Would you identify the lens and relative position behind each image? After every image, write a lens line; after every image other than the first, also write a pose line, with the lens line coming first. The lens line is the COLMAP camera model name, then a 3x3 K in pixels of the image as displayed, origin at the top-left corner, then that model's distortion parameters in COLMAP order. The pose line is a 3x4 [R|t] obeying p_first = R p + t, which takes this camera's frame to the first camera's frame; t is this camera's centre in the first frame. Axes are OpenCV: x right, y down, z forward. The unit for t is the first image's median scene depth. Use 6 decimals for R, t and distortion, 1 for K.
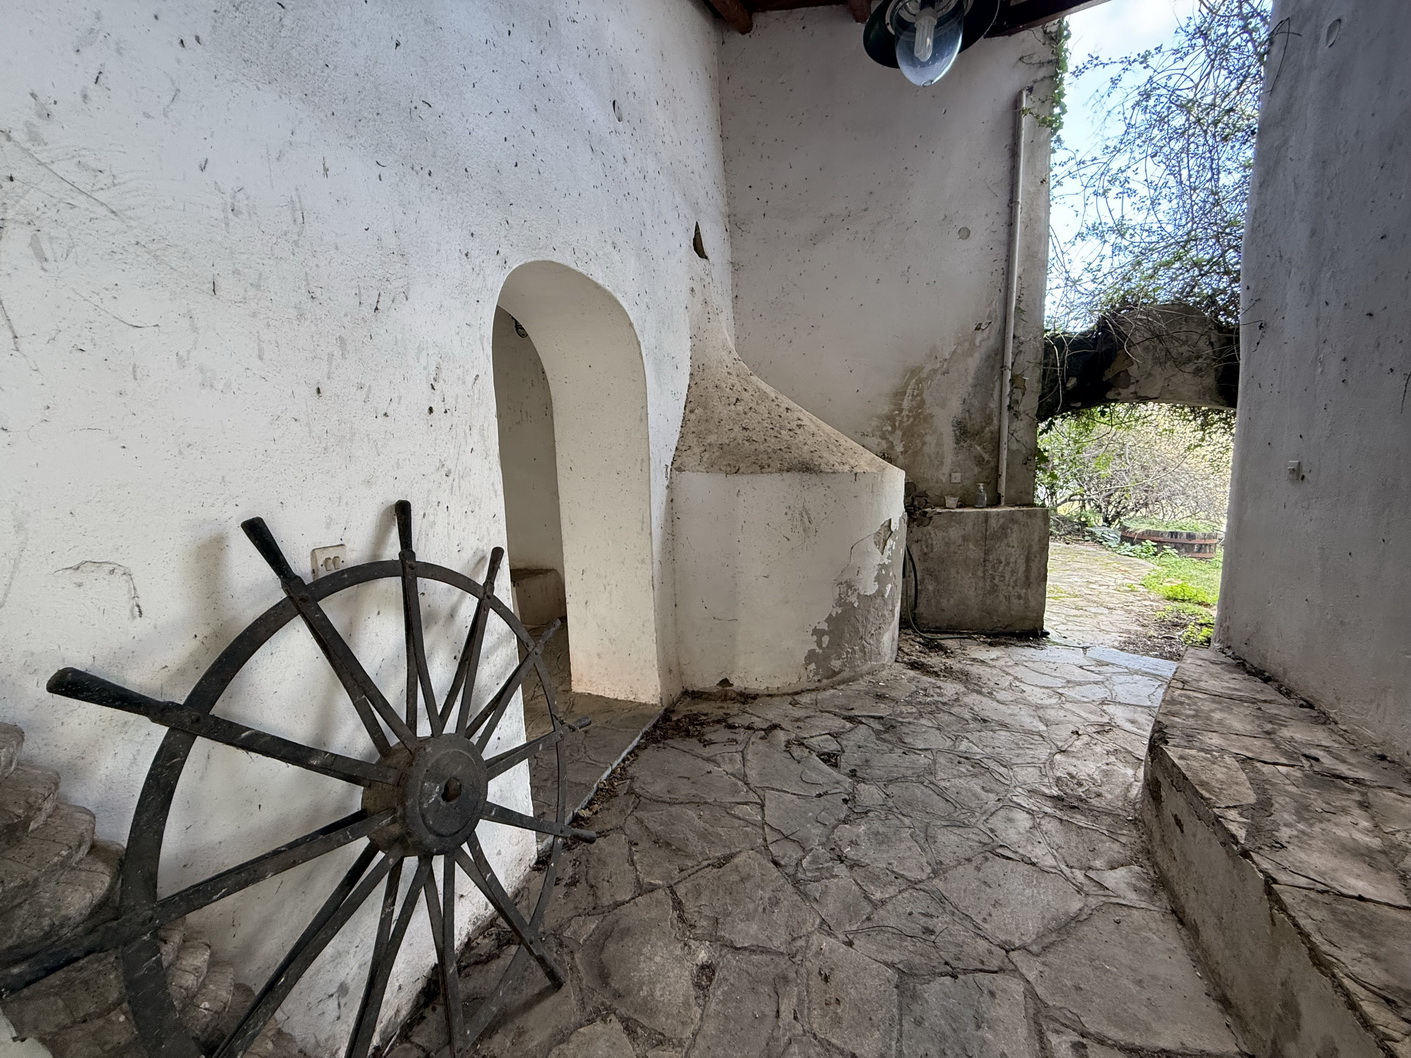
lens RADIAL K [[564.7, 0, 704.6], [0, 564.7, 528.6], [0, 0, 1]] dist [0.001516, -0.000540]
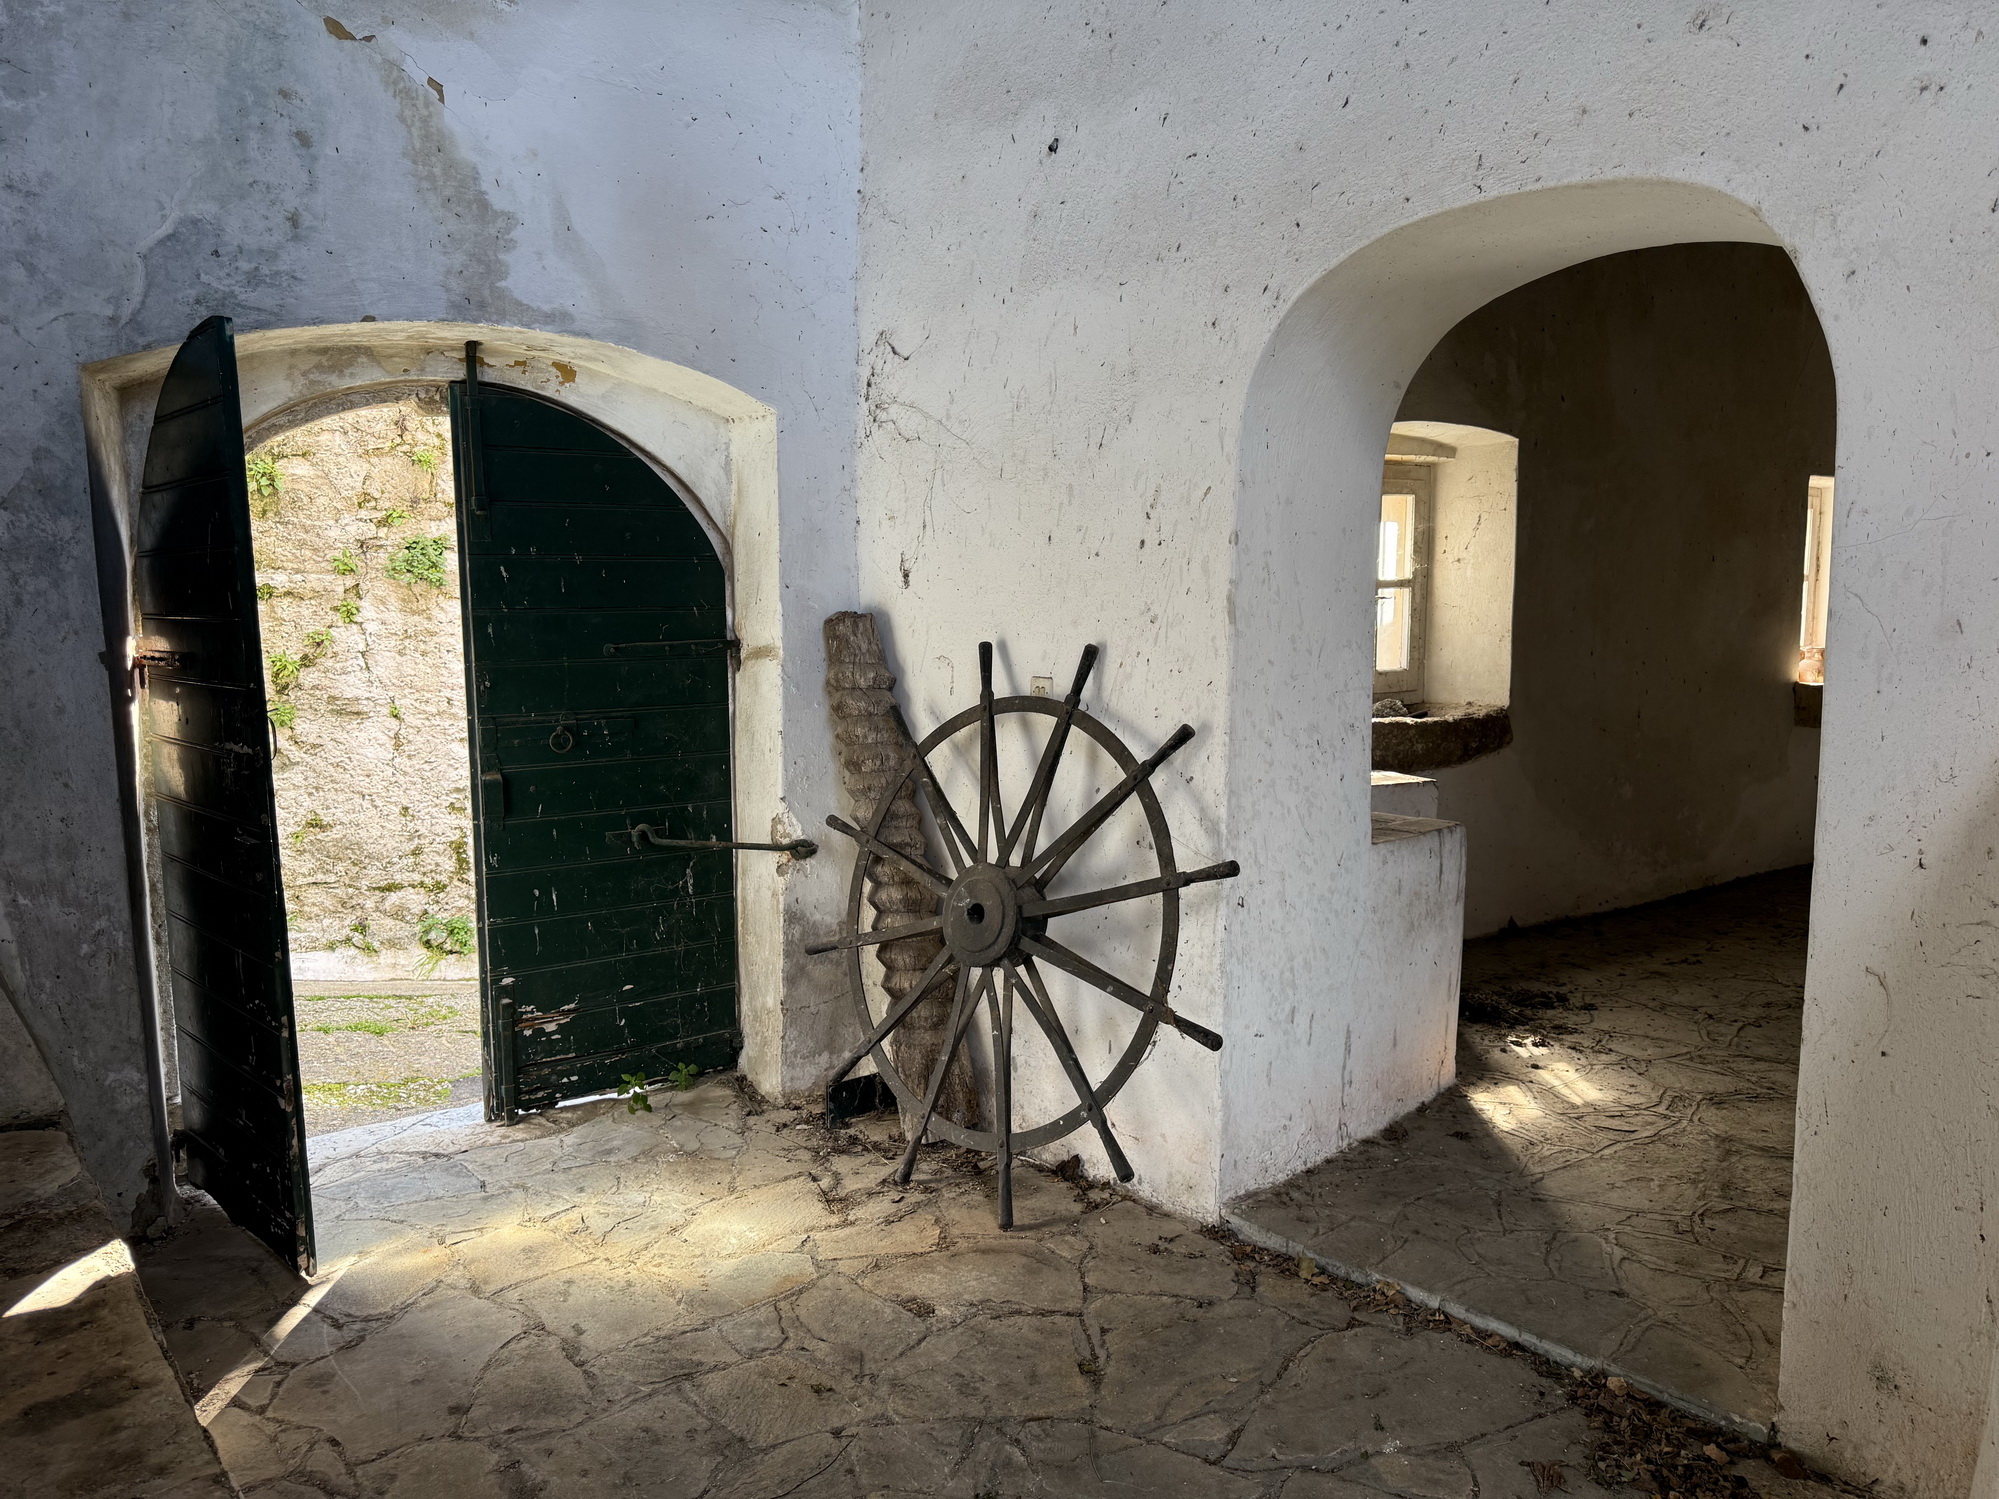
lens RADIAL K [[1404.7, 0, 993.7], [0, 1404.7, 755.0], [0, 0, 1]] dist [0.060660, -0.038171]
pose [[-0.485992, 0.126933, -0.864697, 1.341179], [-0.097999, 0.975242, 0.198239, -0.267915], [0.868452, 0.181082, -0.461520, 1.656458]]
